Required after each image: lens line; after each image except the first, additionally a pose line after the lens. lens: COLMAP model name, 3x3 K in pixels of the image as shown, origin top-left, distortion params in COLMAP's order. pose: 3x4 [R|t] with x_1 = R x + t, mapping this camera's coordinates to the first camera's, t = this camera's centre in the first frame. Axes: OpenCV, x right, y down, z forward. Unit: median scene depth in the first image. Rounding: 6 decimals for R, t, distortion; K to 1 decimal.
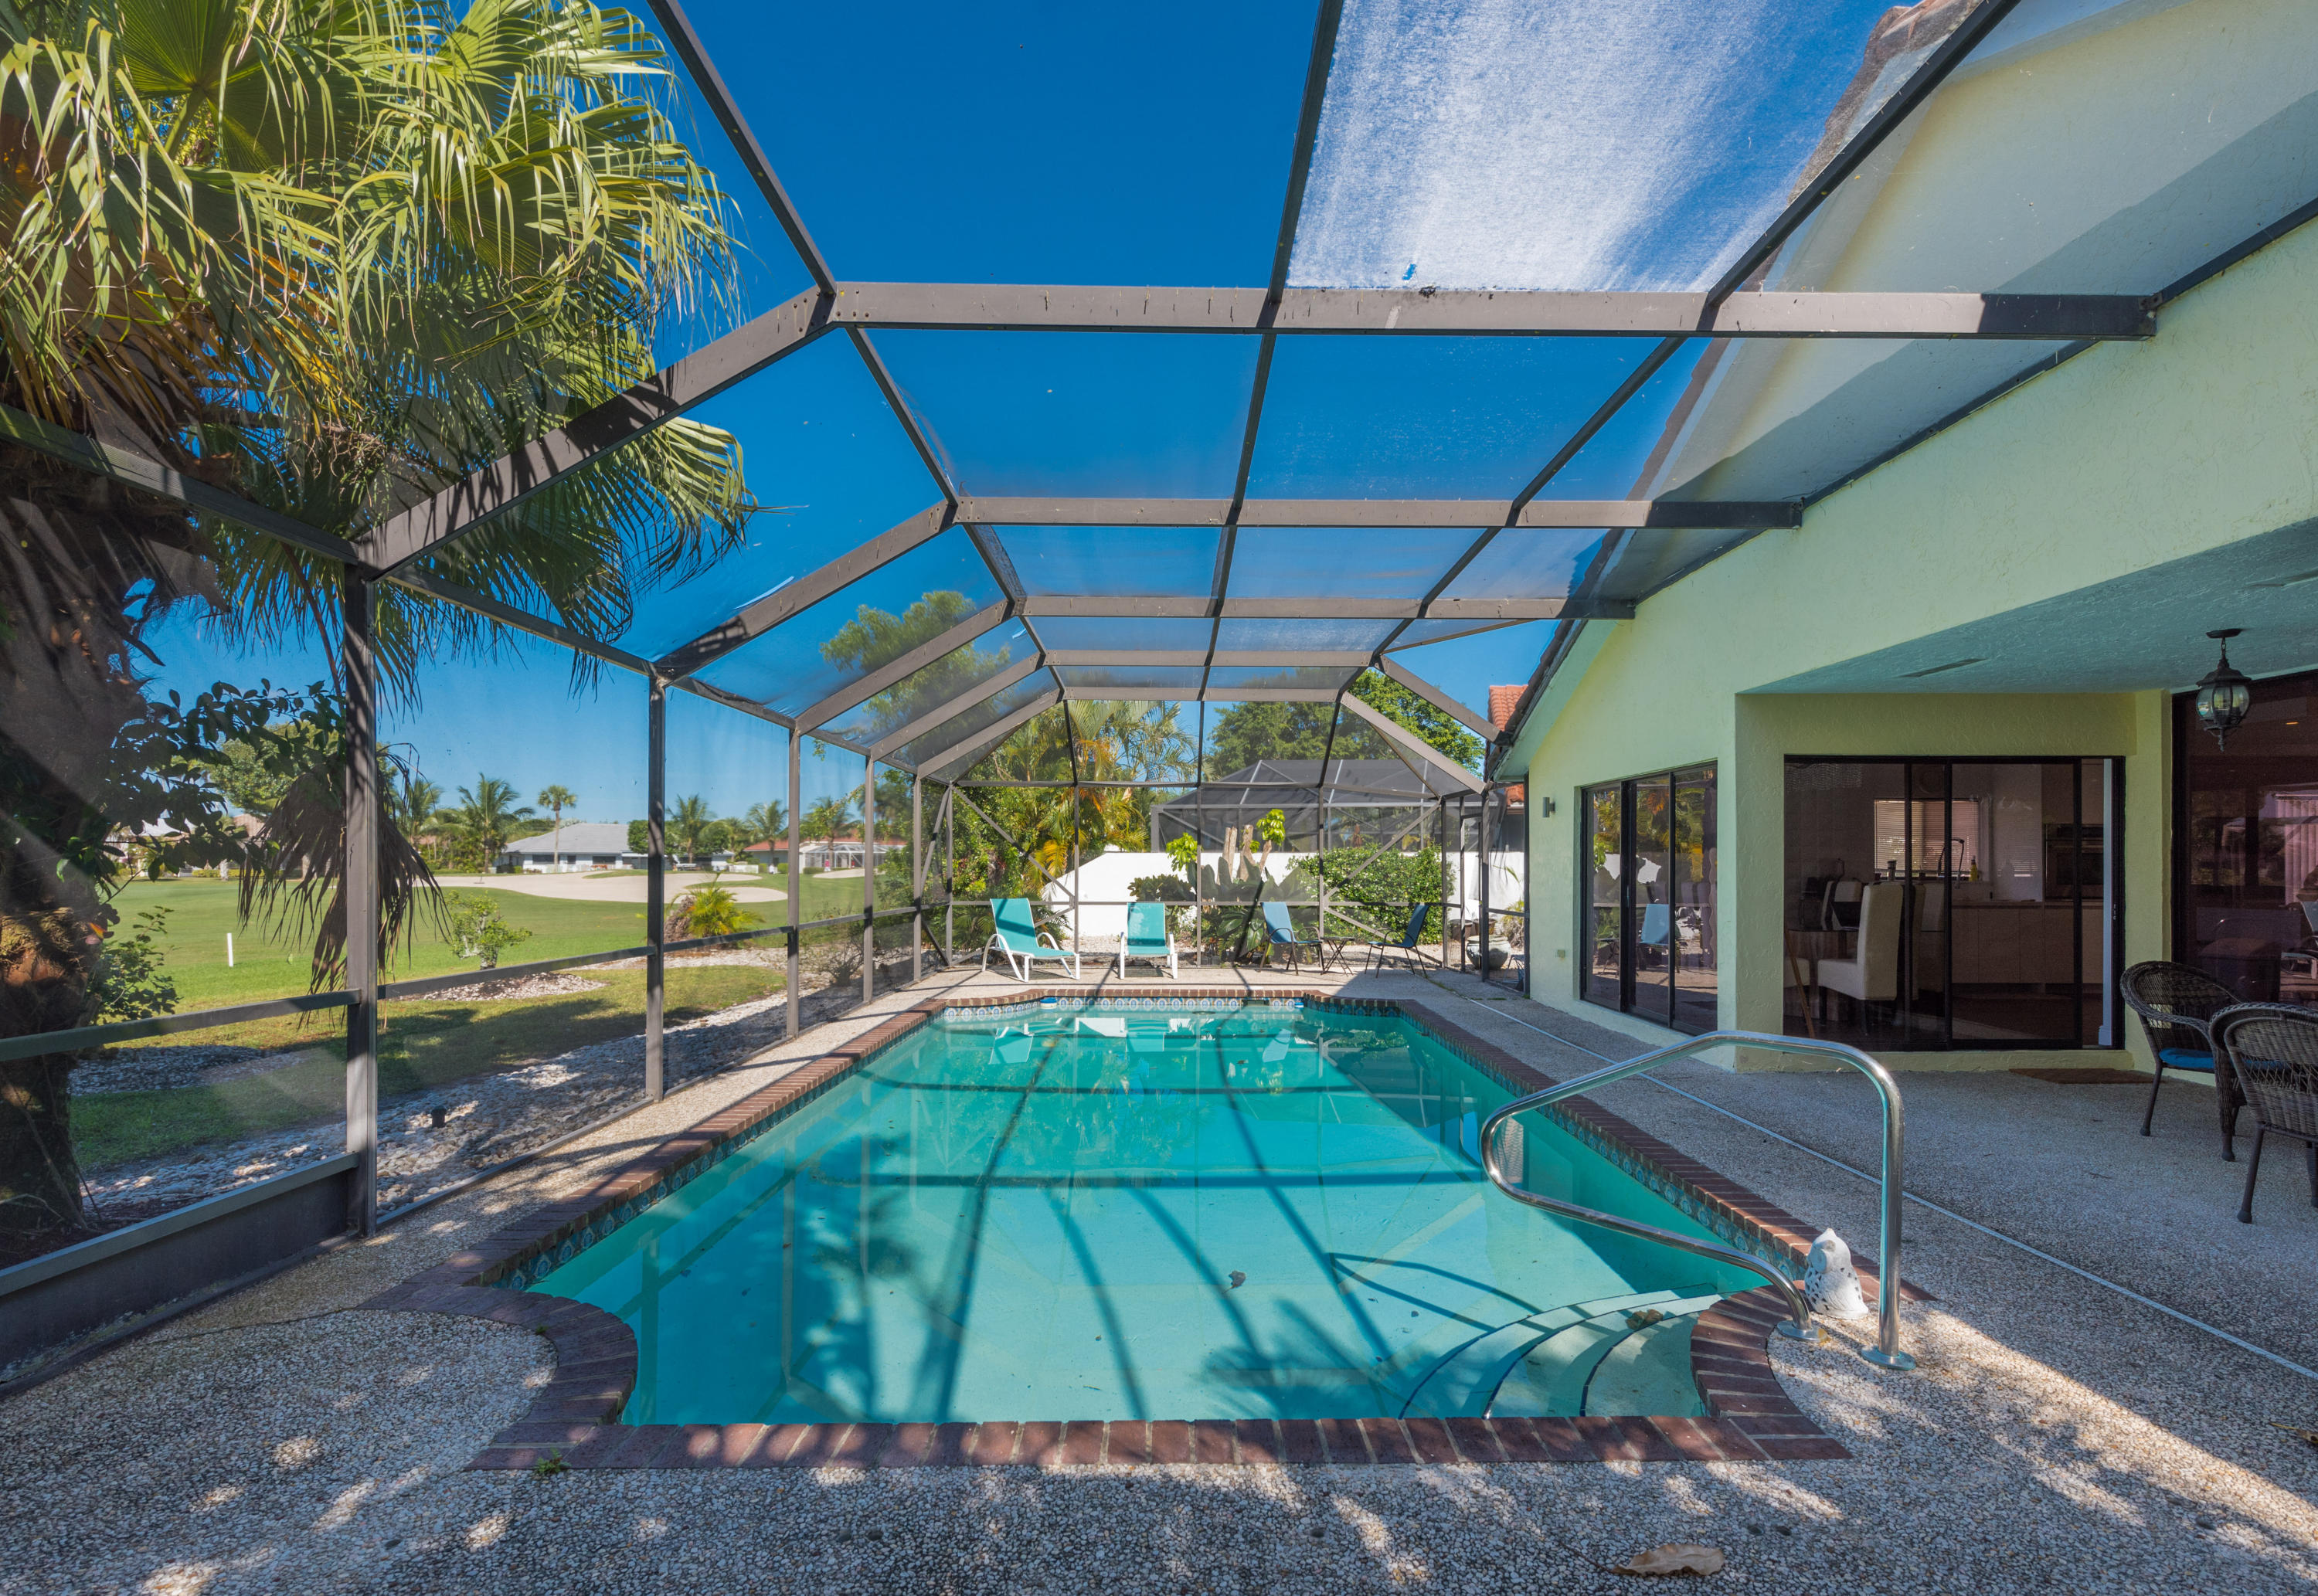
lens RADIAL K [[1070.6, 0, 1165.7], [0, 1070.6, 866.1], [0, 0, 1]] dist [-0.000933, -0.000343]
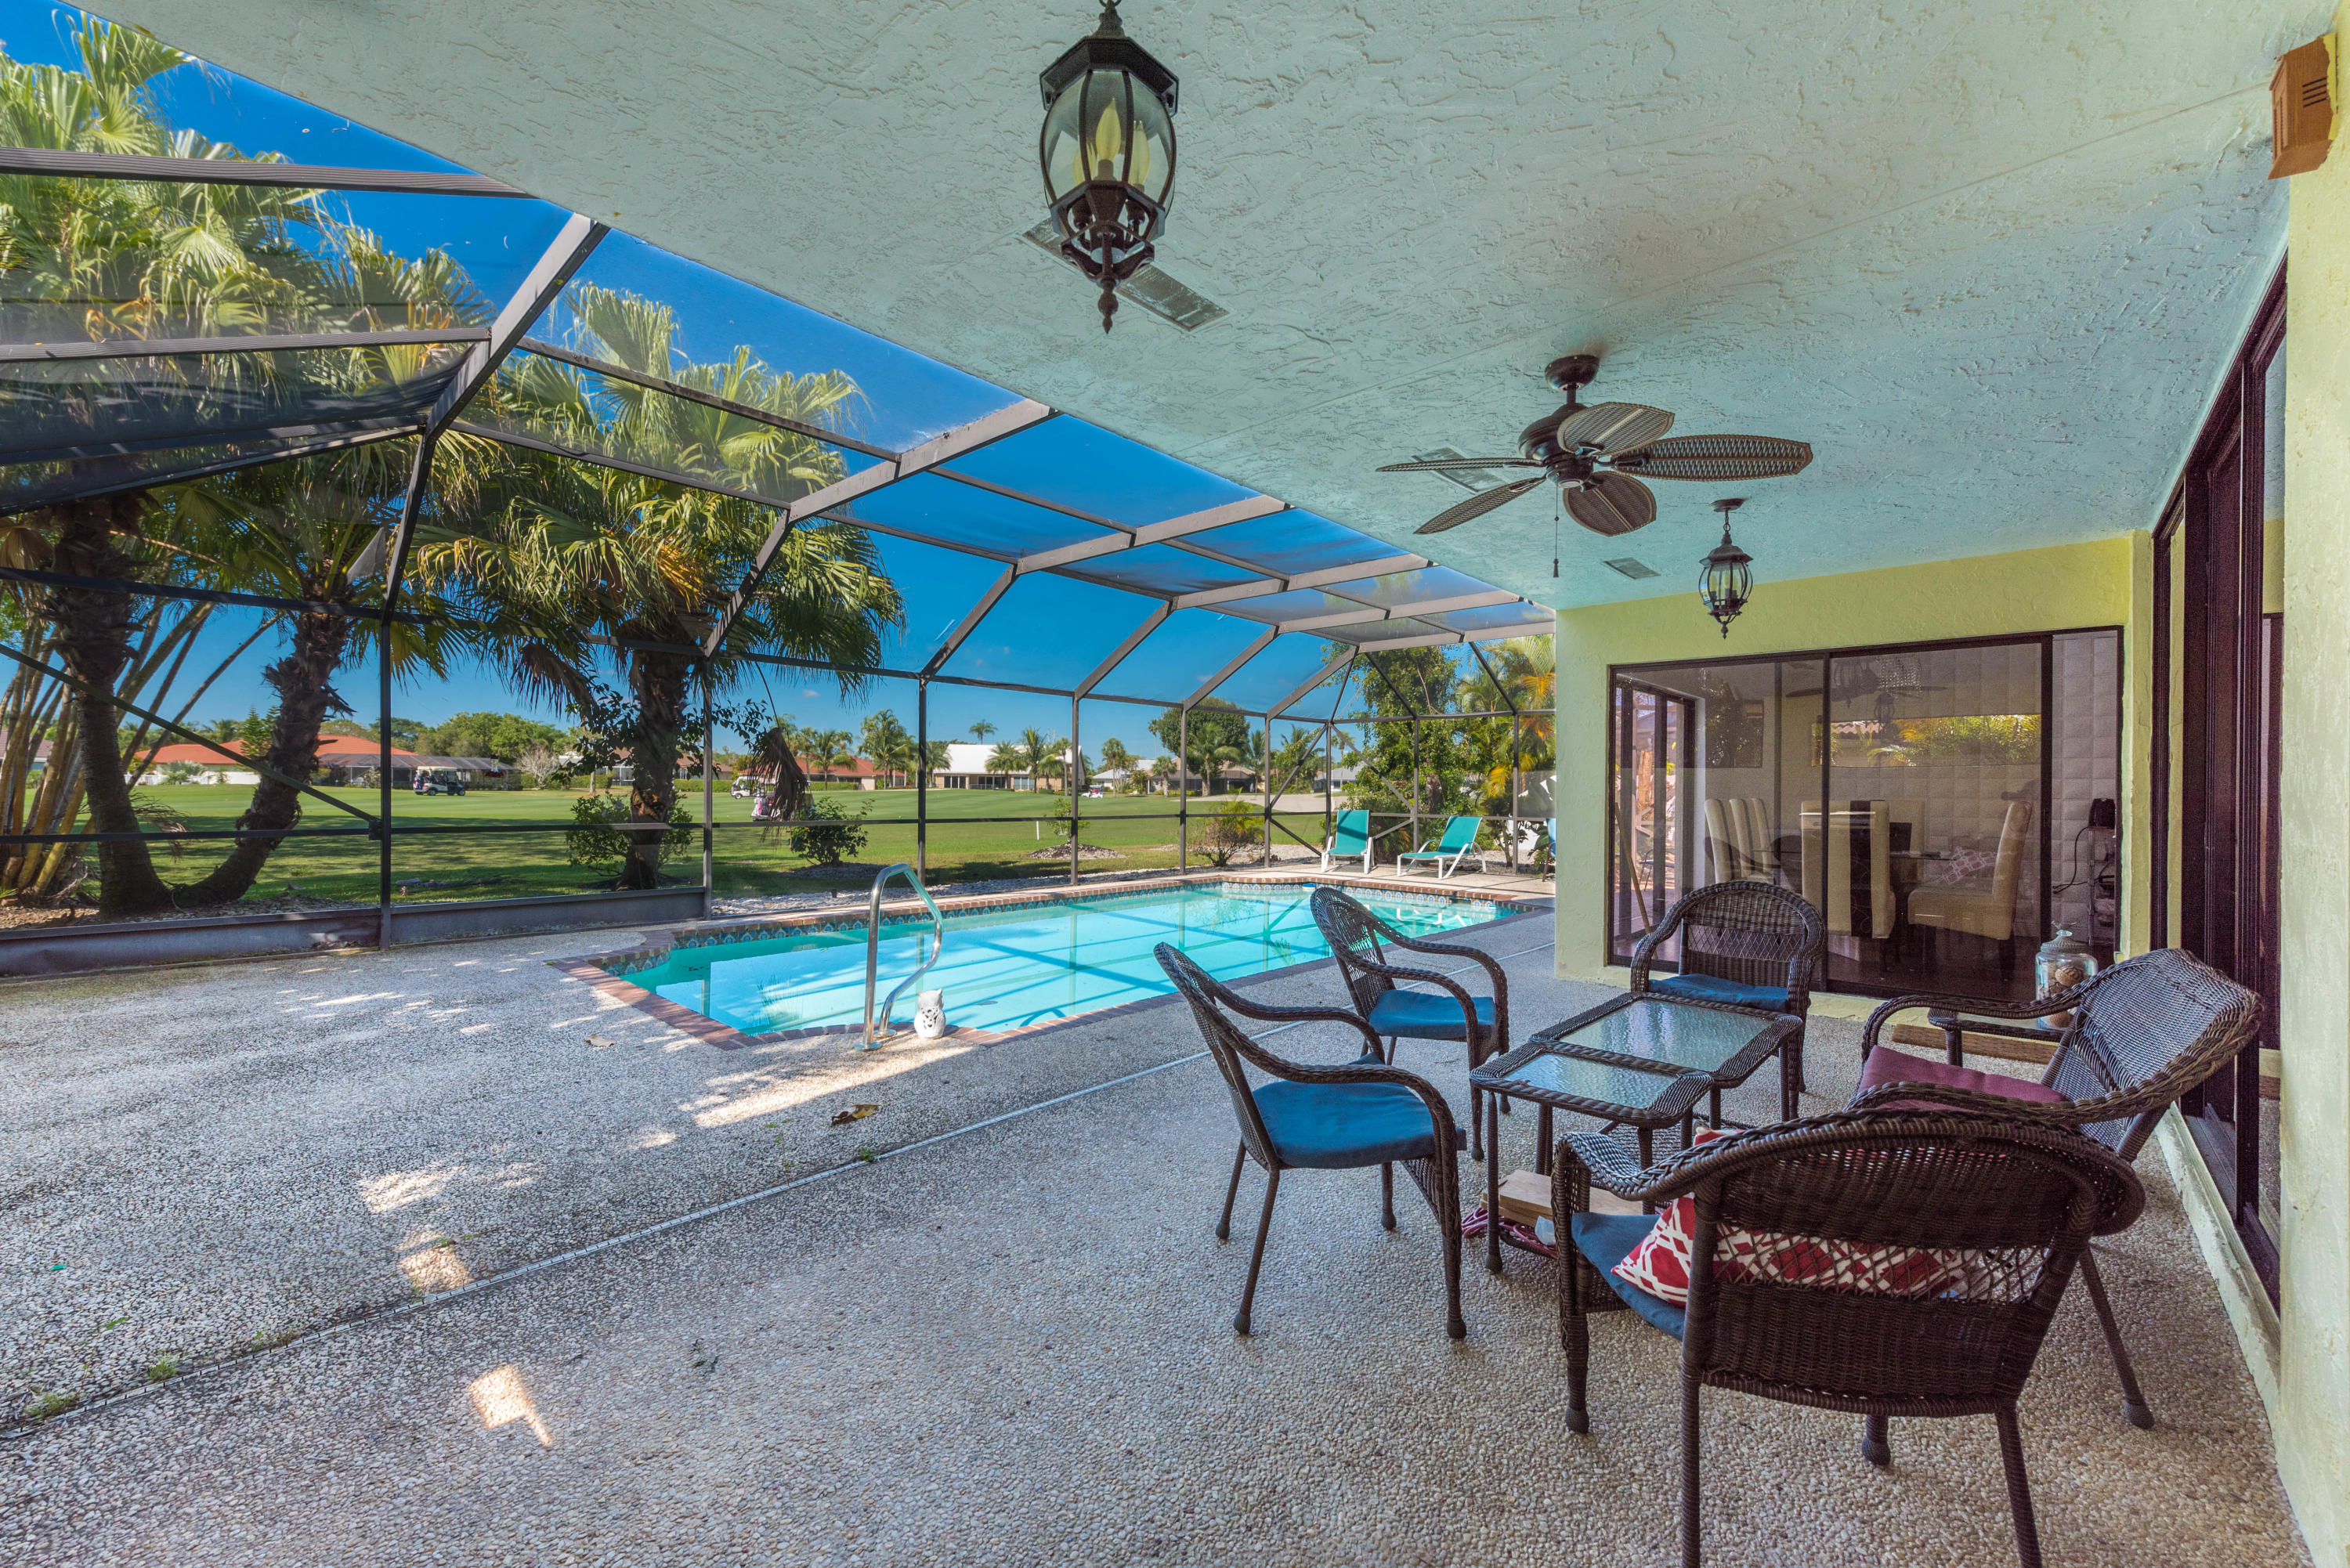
lens RADIAL K [[926.7, 0, 1175.0], [0, 926.7, 784.0], [0, 0, 1]] dist [0.000713, 0.000043]
pose [[0.734649, 0.001060, -0.678446, 2.338974], [-0.007001, 0.999957, -0.006019, 0.040642], [0.678411, 0.009172, 0.734625, 0.255778]]
